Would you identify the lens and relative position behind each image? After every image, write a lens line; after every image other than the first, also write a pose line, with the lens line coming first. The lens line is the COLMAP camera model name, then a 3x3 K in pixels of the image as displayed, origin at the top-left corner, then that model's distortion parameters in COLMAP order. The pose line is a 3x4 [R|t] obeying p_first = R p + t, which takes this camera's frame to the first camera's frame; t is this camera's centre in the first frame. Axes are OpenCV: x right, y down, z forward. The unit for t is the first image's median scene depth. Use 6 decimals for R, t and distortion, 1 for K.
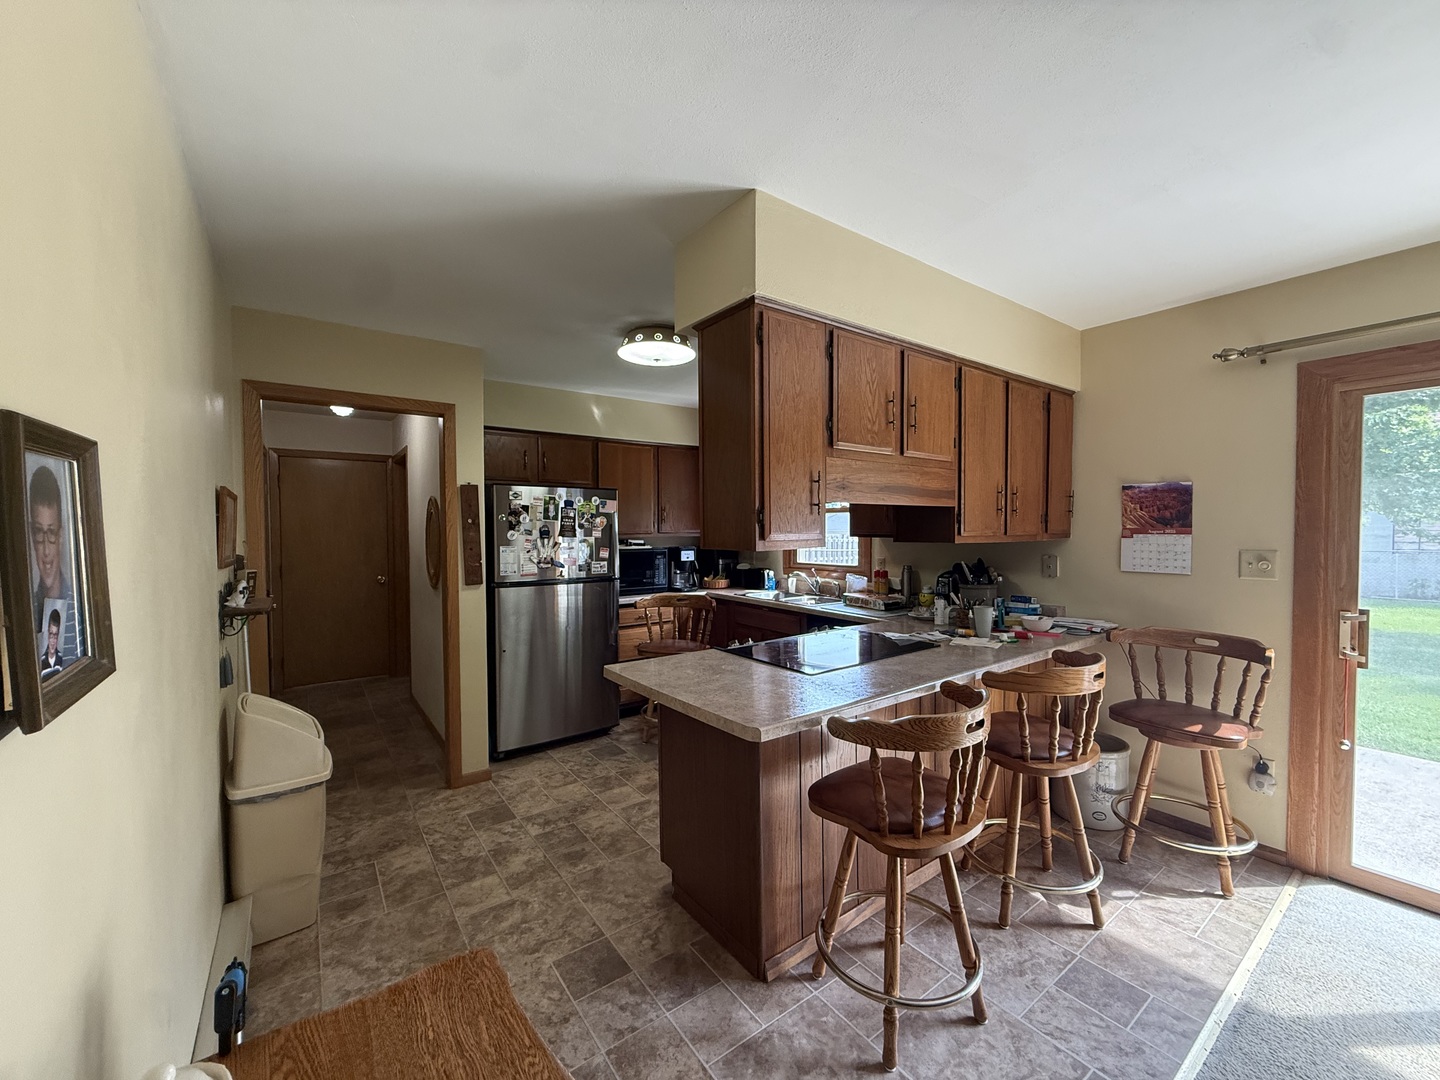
lens RADIAL K [[573.0, 0, 723.5], [0, 573.0, 543.6], [0, 0, 1]] dist [0.001834, -0.000248]
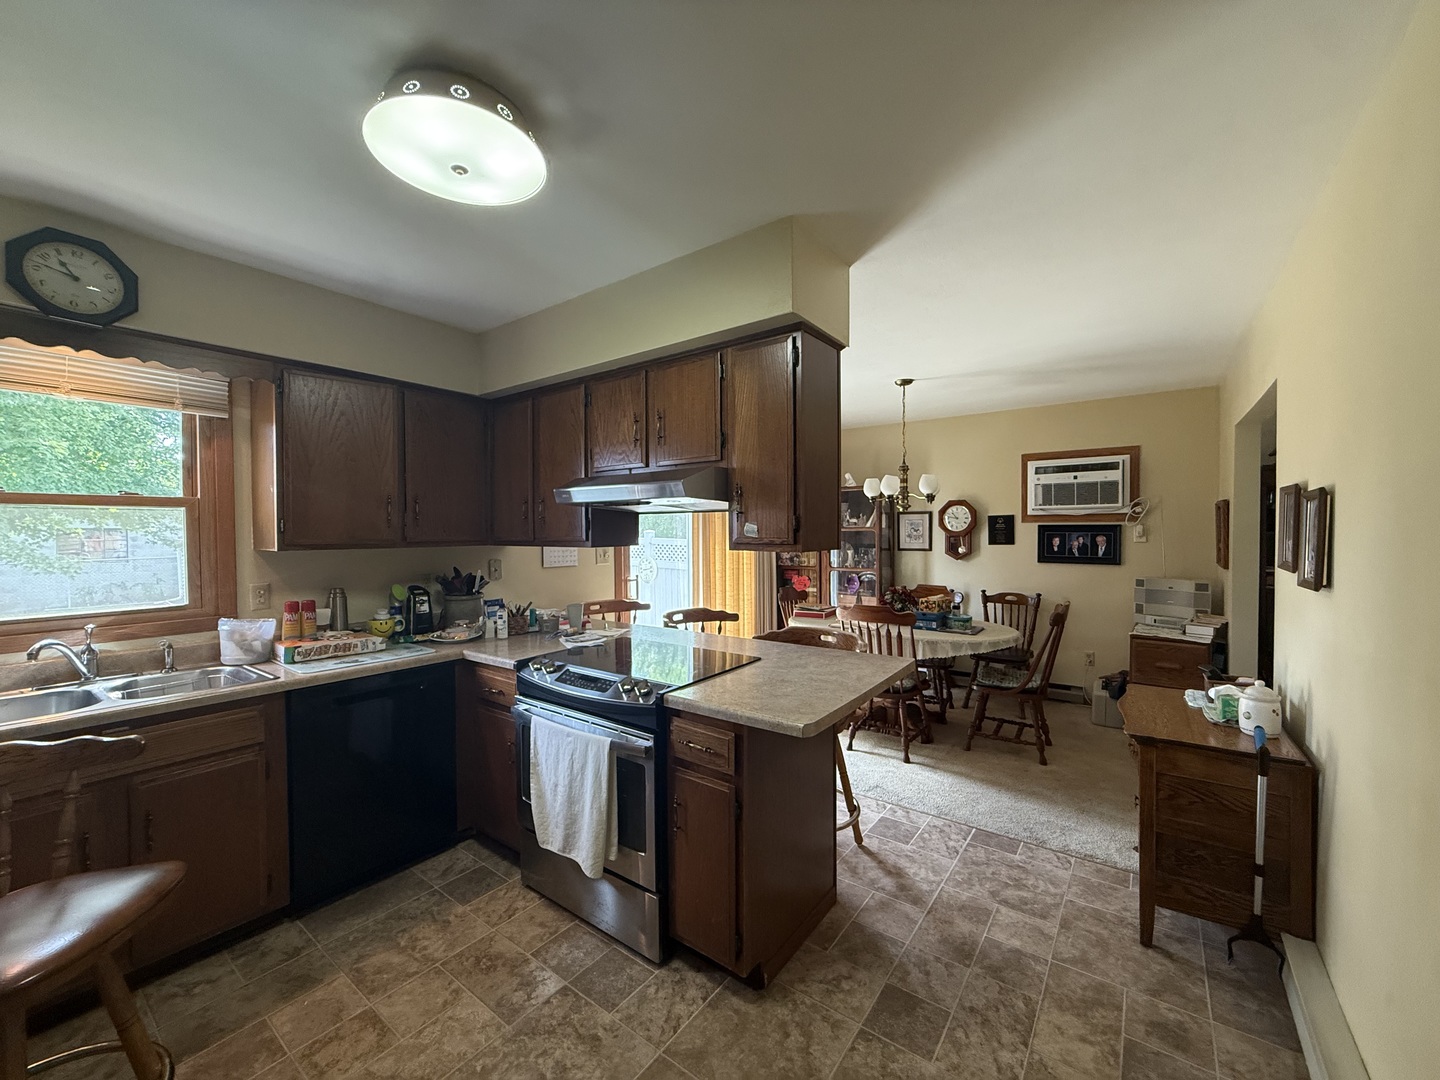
lens RADIAL K [[573.0, 0, 719.3], [0, 573.0, 545.3], [0, 0, 1]] dist [0.001834, -0.000248]
pose [[-0.286887, -0.016340, 0.957825, -0.838769], [0.035747, 0.998976, 0.027749, -0.031121], [-0.957297, 0.042200, -0.286009, 1.274244]]
